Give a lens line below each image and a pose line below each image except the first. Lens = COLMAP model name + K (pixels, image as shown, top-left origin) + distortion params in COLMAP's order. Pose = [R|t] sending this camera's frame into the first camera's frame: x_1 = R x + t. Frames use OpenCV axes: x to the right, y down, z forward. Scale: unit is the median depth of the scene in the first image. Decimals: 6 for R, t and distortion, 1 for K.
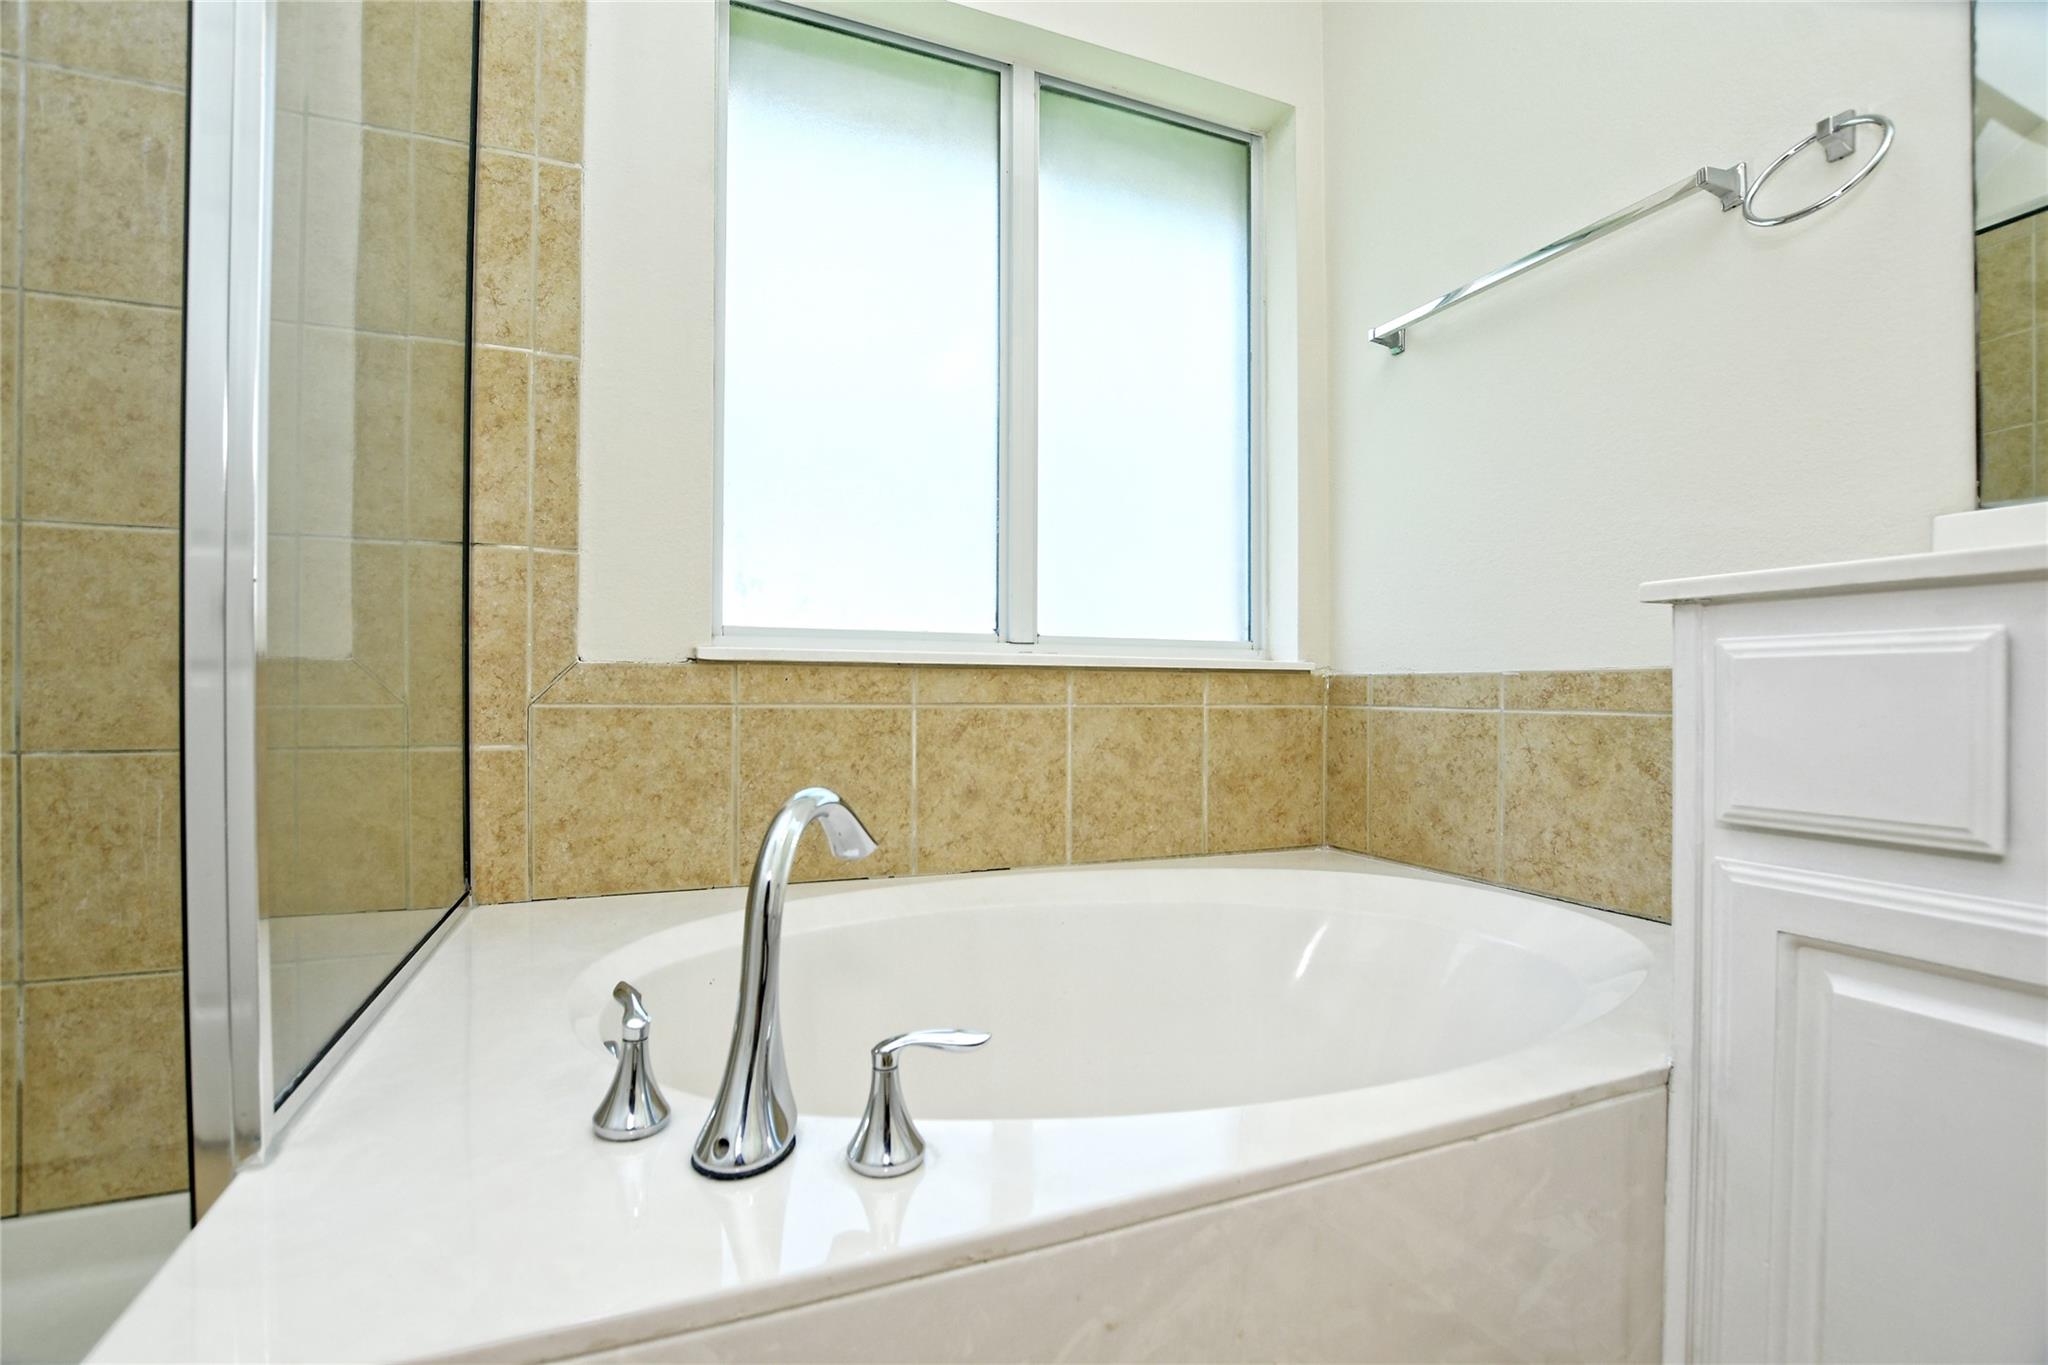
lens RADIAL K [[904.5, 0, 1009.0], [0, 904.5, 697.9], [0, 0, 1]] dist [-0.034504, 0.005646]
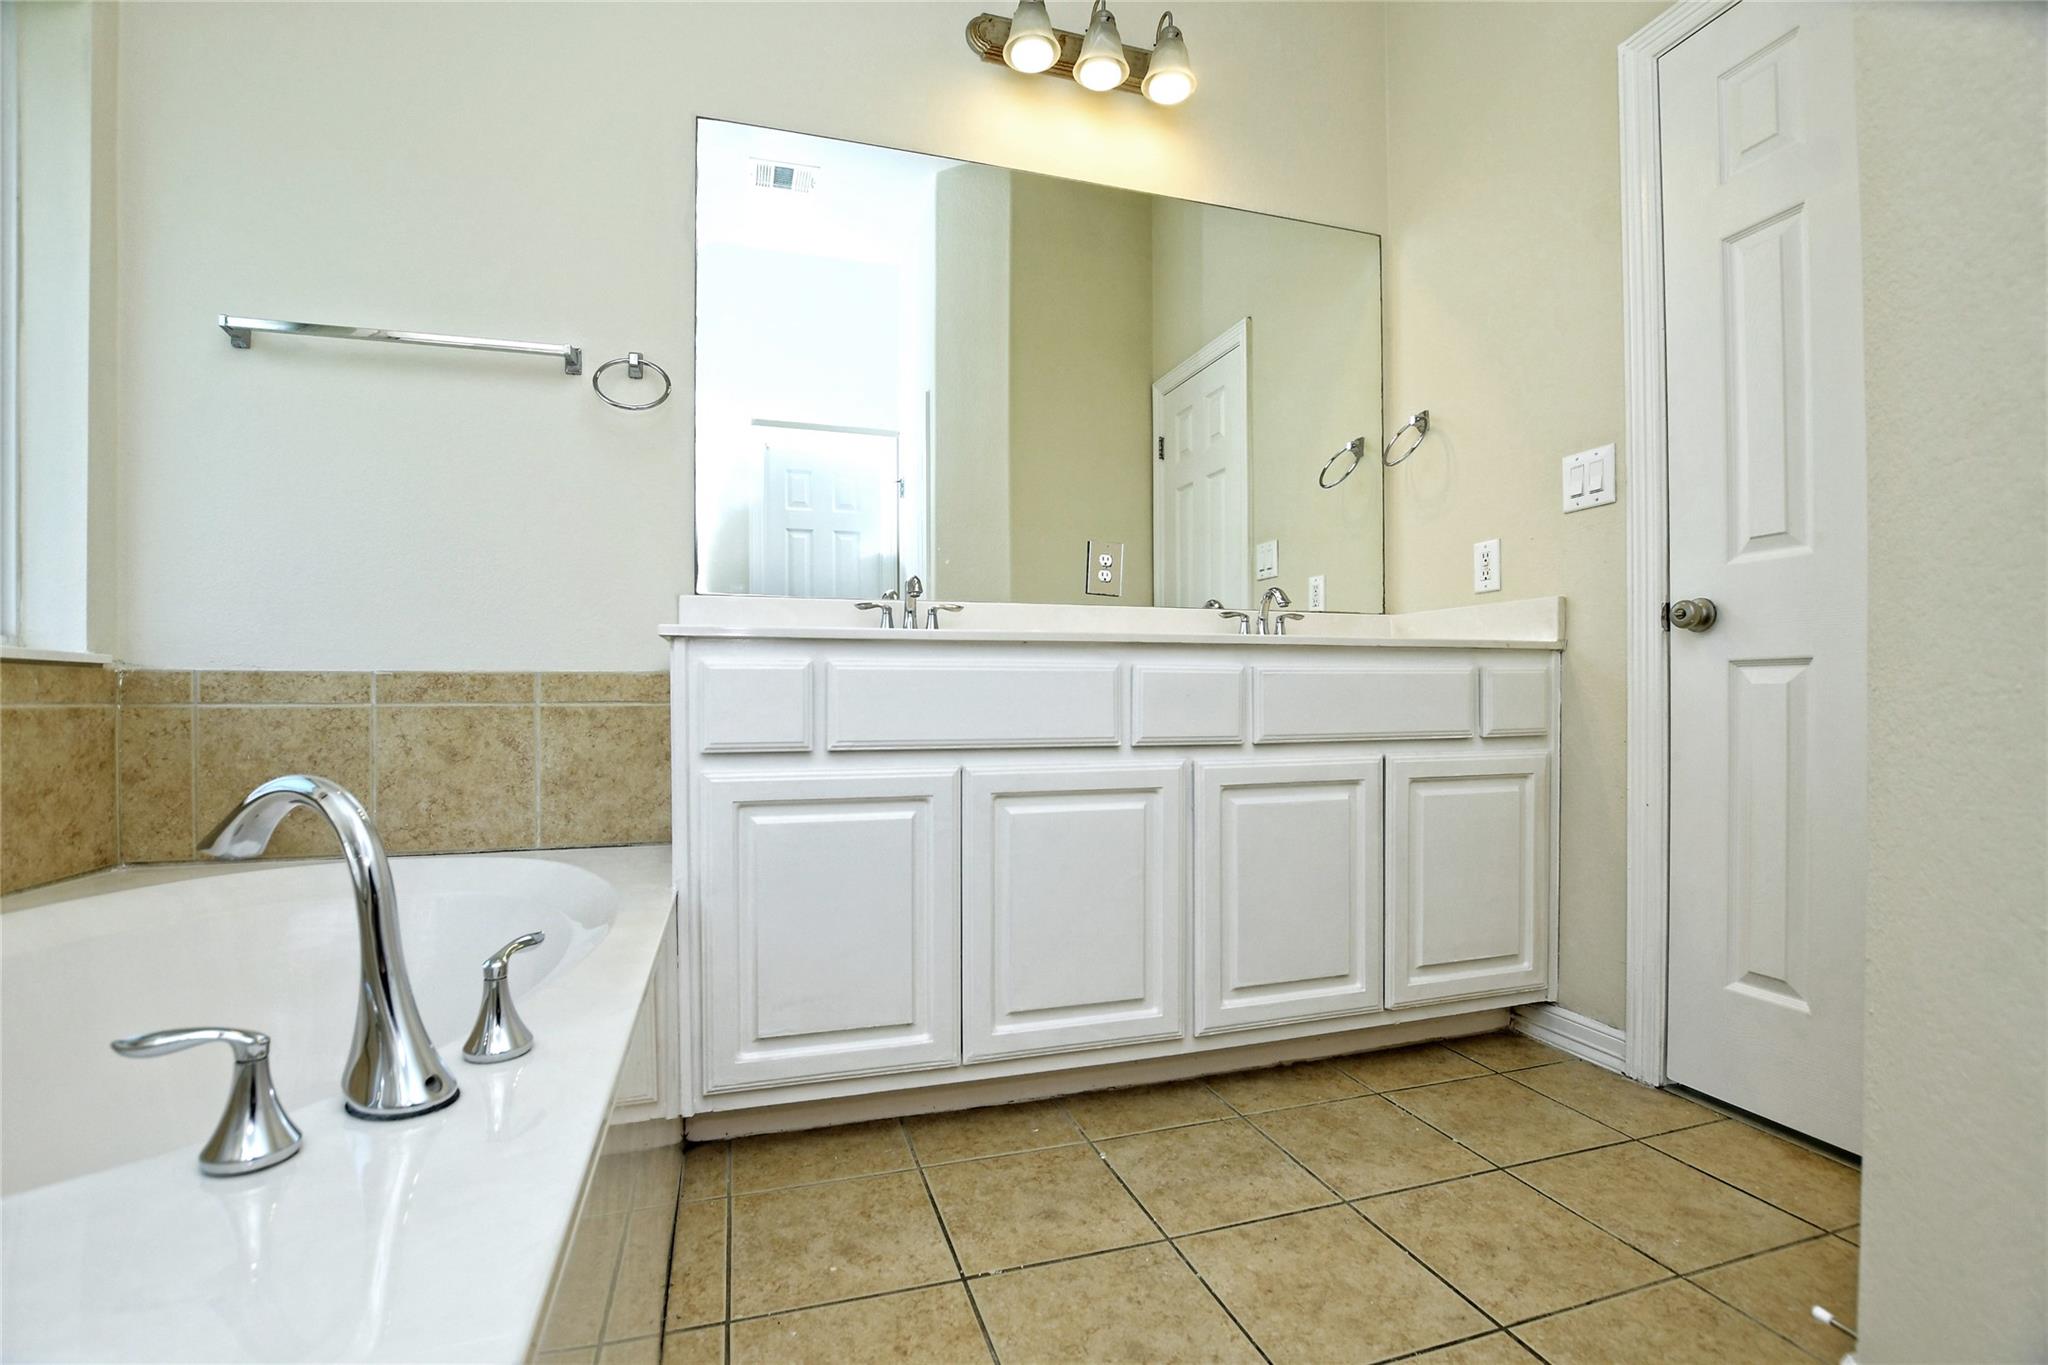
lens RADIAL K [[904.5, 0, 1009.0], [0, 904.5, 697.9], [0, 0, 1]] dist [-0.034504, 0.005646]
pose [[0.090096, -0.002838, 0.995929, -0.504222], [0.009799, 0.999950, 0.001963, 0.010706], [-0.995885, 0.009583, 0.090119, 0.073722]]
